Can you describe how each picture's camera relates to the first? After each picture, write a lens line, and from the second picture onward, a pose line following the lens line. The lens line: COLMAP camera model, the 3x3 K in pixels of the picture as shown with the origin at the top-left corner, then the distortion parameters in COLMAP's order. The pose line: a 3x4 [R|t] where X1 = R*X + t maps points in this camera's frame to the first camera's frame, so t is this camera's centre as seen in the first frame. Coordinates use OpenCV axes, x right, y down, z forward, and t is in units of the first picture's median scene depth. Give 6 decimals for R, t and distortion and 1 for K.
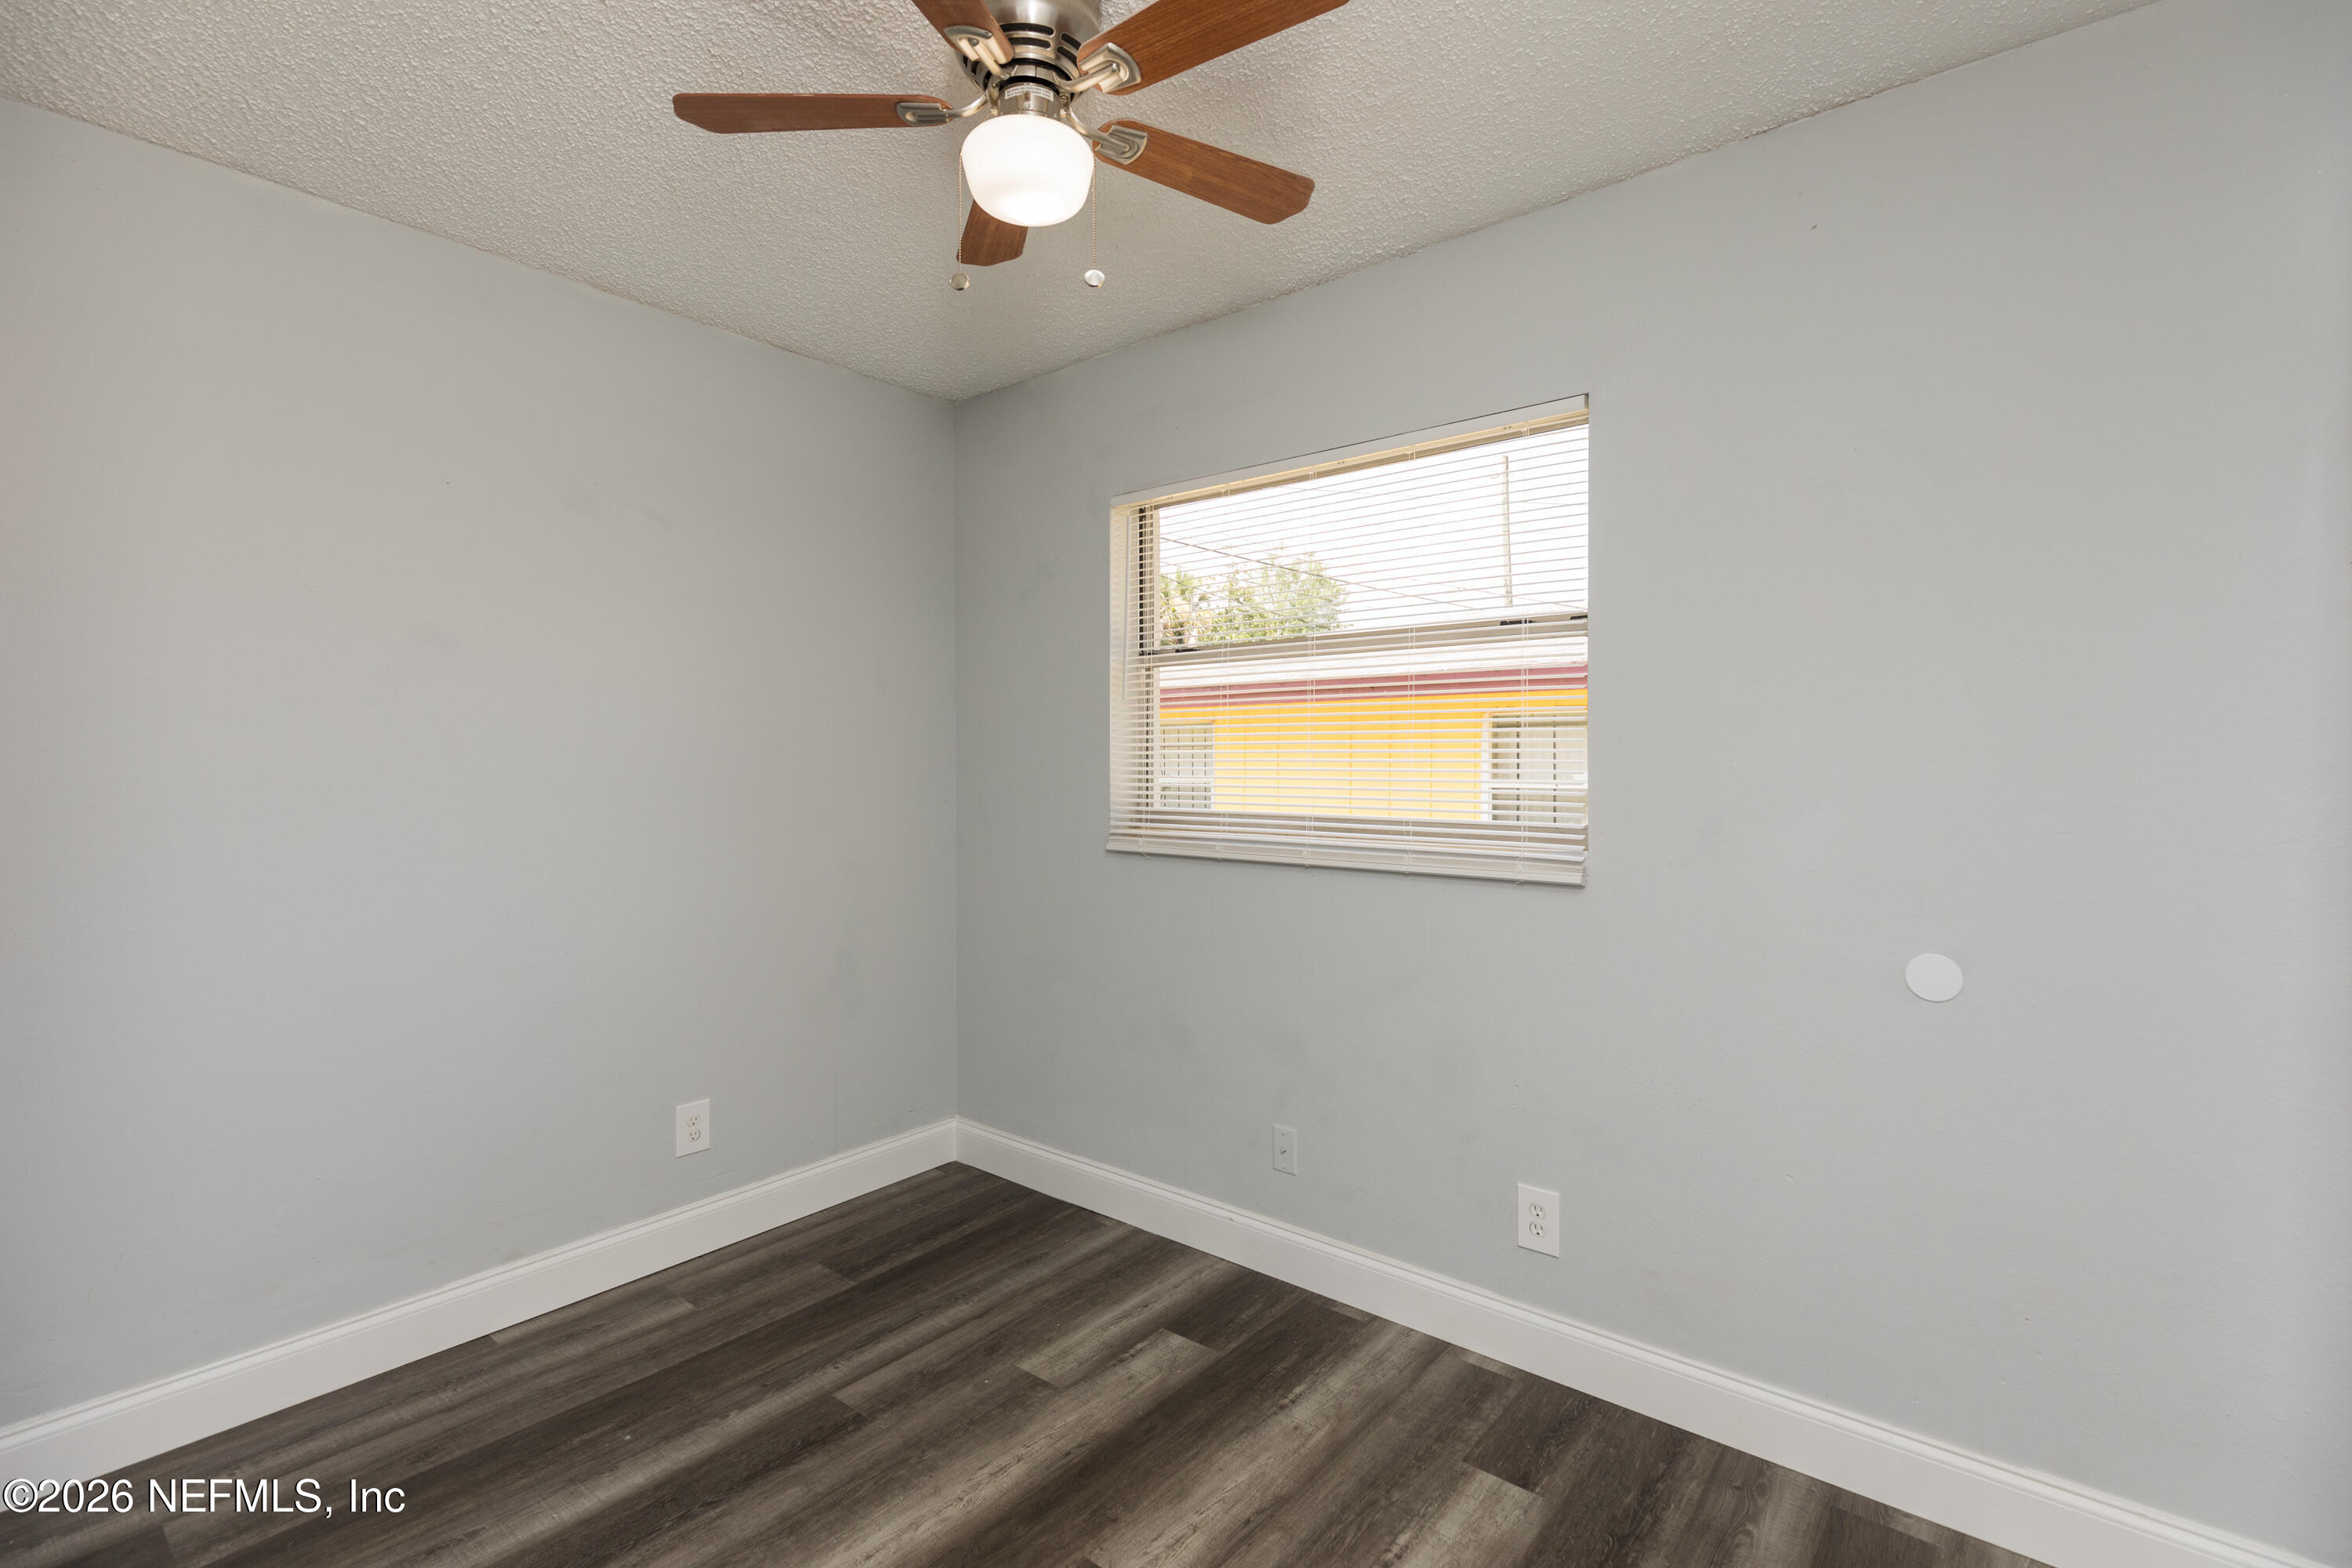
lens RADIAL K [[1064.6, 0, 1188.5], [0, 1064.6, 775.6], [0, 0, 1]] dist [0.005127, 0.000582]
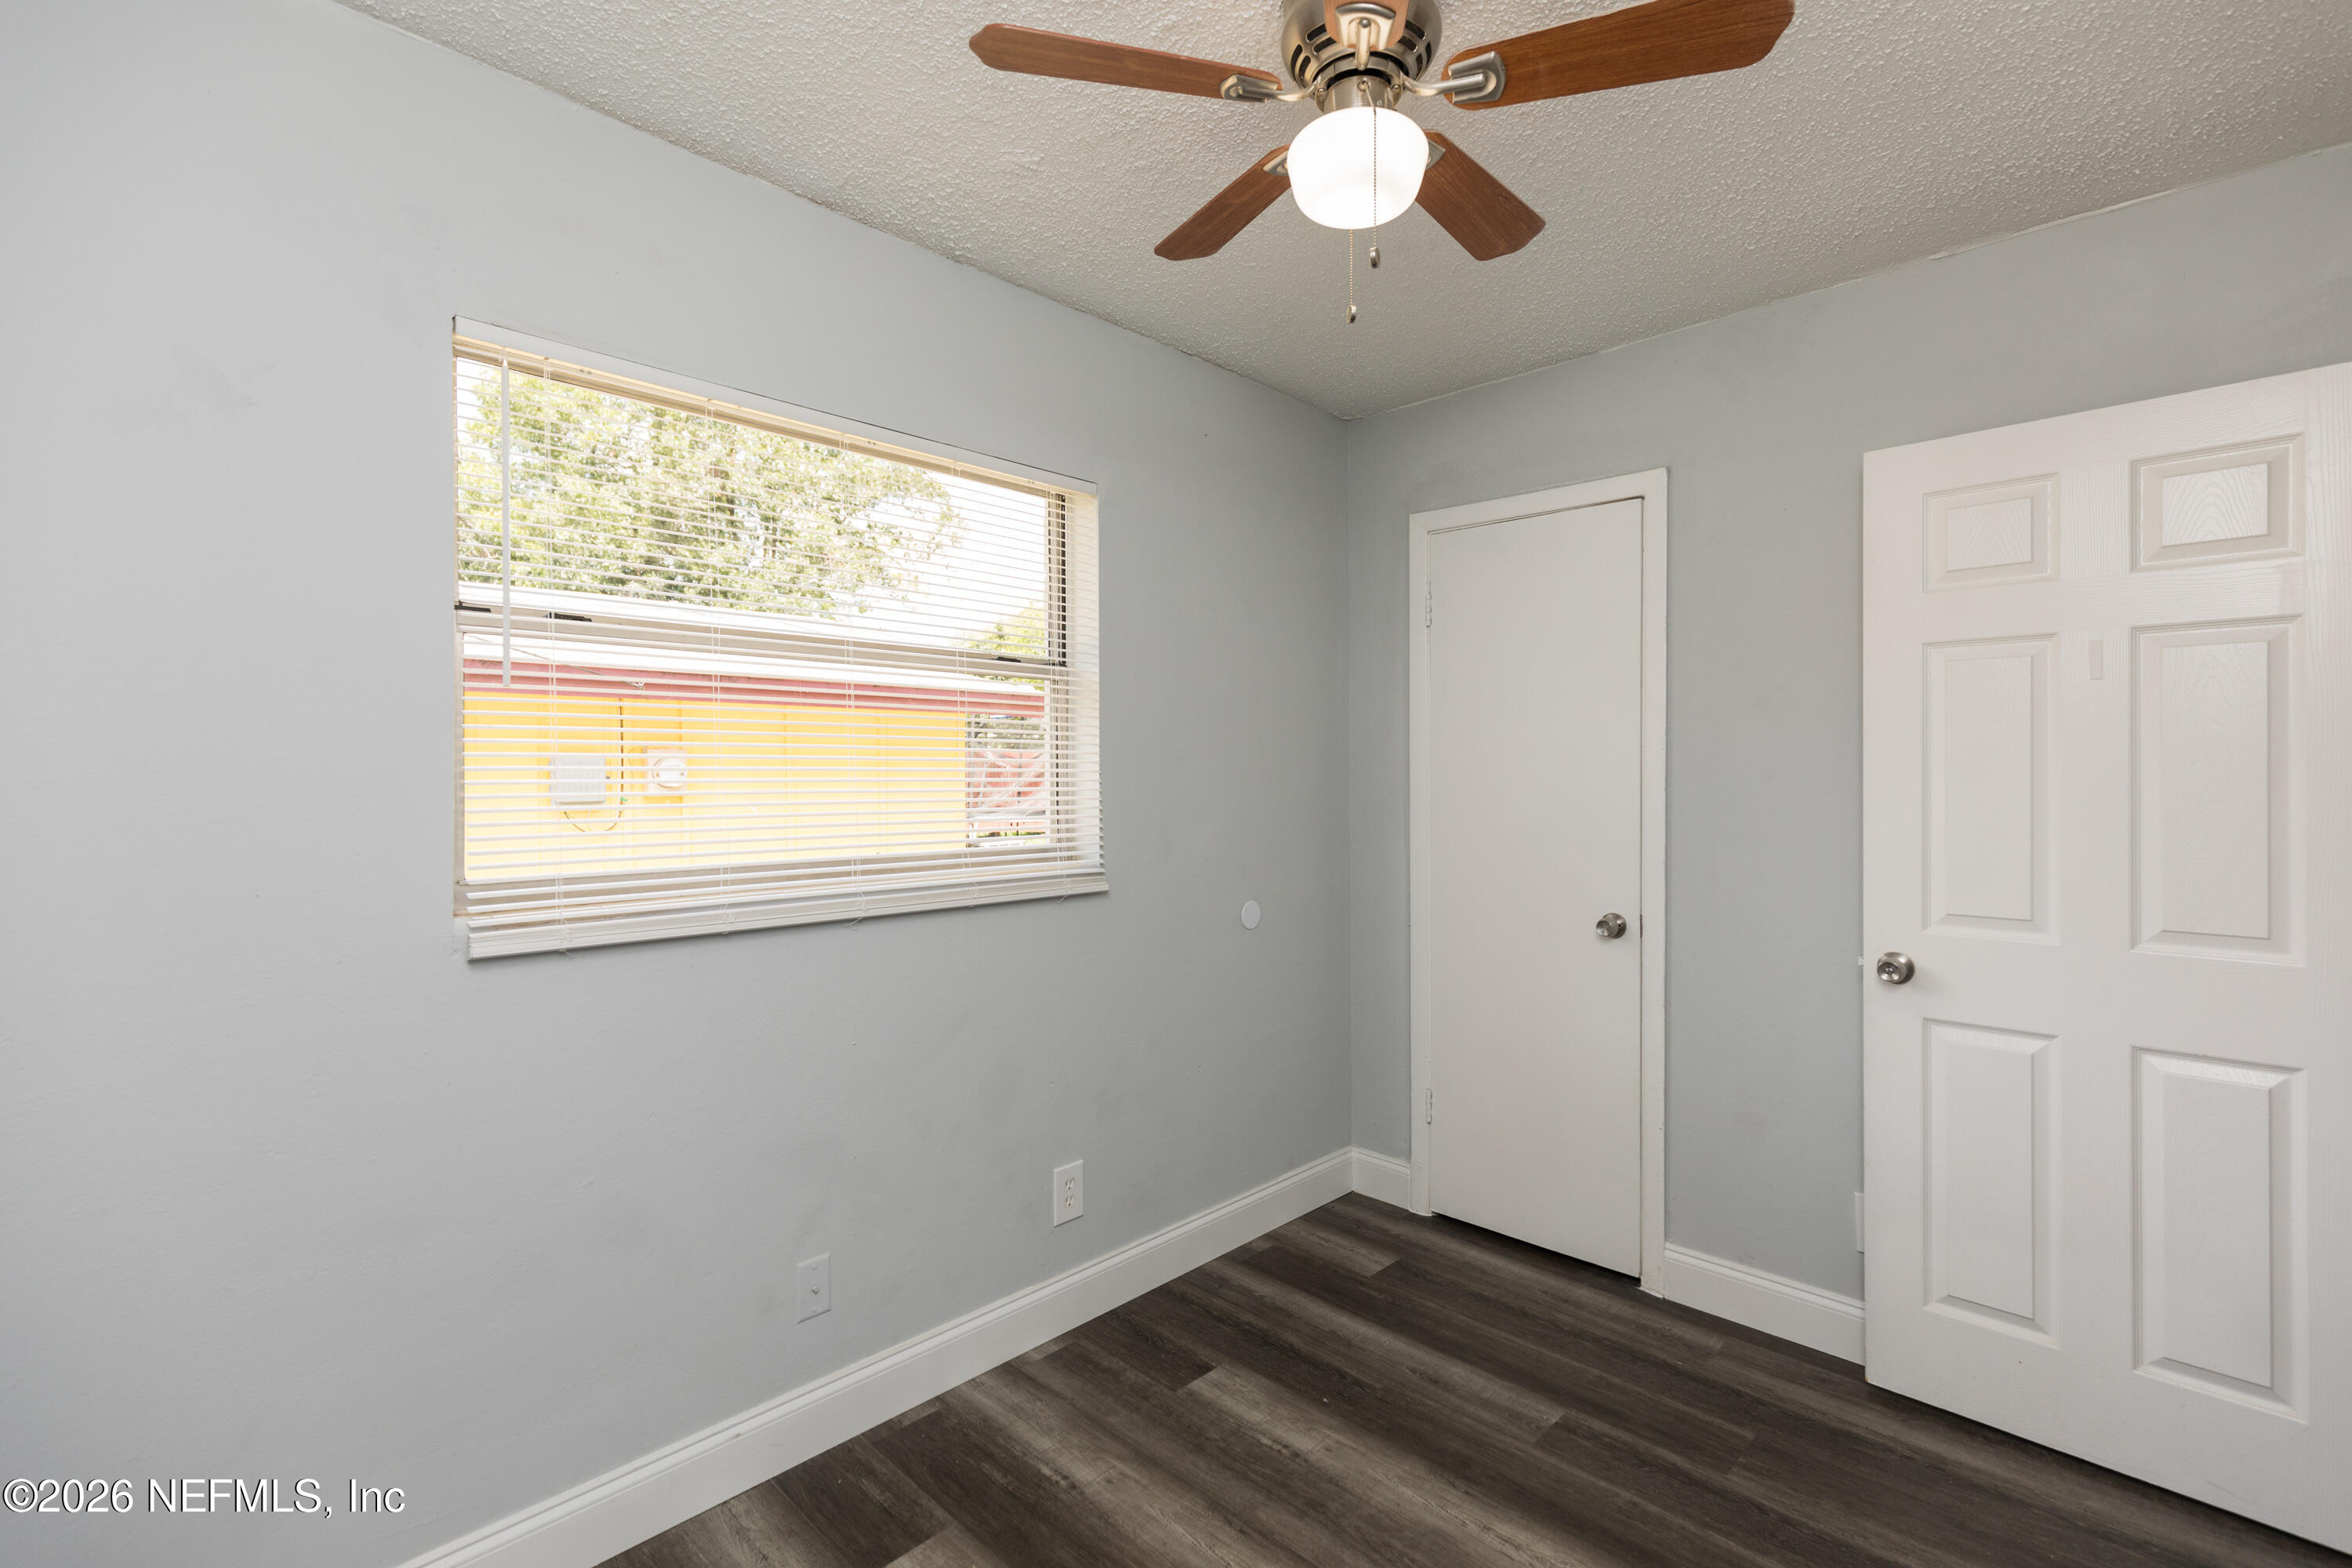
lens RADIAL K [[1064.6, 0, 1188.5], [0, 1064.6, 775.6], [0, 0, 1]] dist [0.005127, 0.000582]
pose [[0.080495, -0.007387, 0.996728, -0.821692], [0.008860, 0.999938, 0.006696, -0.036127], [-0.996716, 0.008292, 0.080555, 0.808905]]
